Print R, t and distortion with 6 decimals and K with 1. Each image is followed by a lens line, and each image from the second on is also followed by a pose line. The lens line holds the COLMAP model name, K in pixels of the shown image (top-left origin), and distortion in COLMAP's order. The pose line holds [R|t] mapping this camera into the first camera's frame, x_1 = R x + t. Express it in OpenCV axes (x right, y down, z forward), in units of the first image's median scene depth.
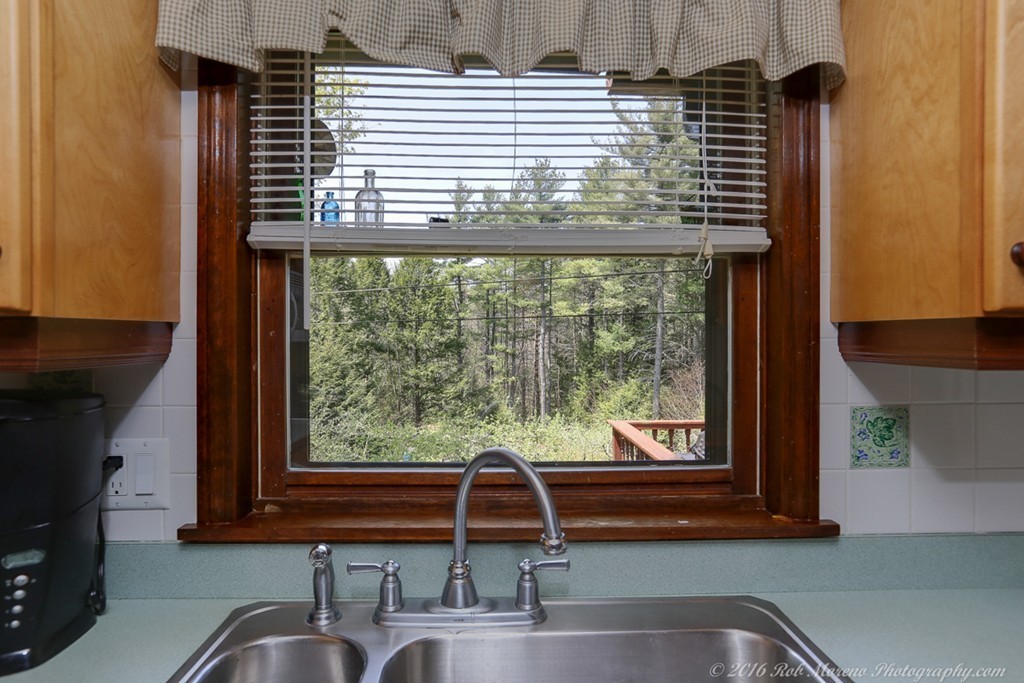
lens RADIAL K [[577.3, 0, 512.0], [0, 577.3, 341.5], [0, 0, 1]] dist [-0.001314, -0.000196]
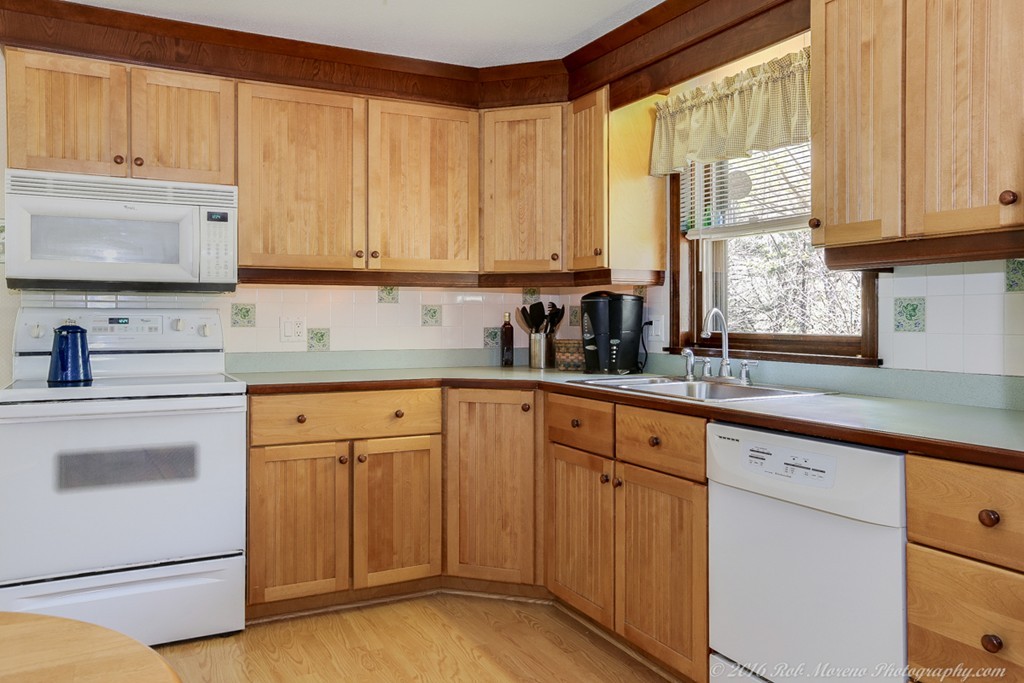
lens RADIAL K [[780.2, 0, 513.4], [0, 780.2, 316.8], [0, 0, 1]] dist [-0.000203, 0.000177]
pose [[0.432512, 0.000527, -0.901628, 0.074900], [-0.011315, 0.999924, -0.004844, 0.006480], [0.901557, 0.012297, 0.432485, -0.037640]]
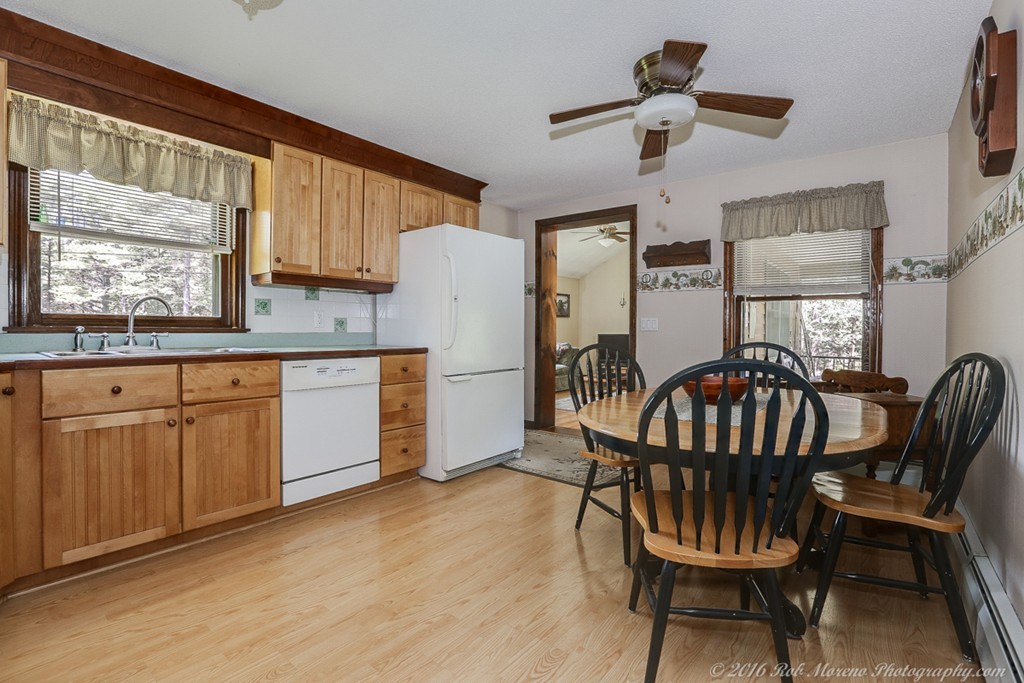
lens RADIAL K [[470.1, 0, 512.0], [0, 470.1, 341.5], [0, 0, 1]] dist [-0.017424, -0.000194]
pose [[0.650426, -0.013257, 0.759454, -0.020618], [-0.000701, 0.999837, 0.018054, 0.010948], [-0.759569, -0.012276, 0.650311, -0.073145]]
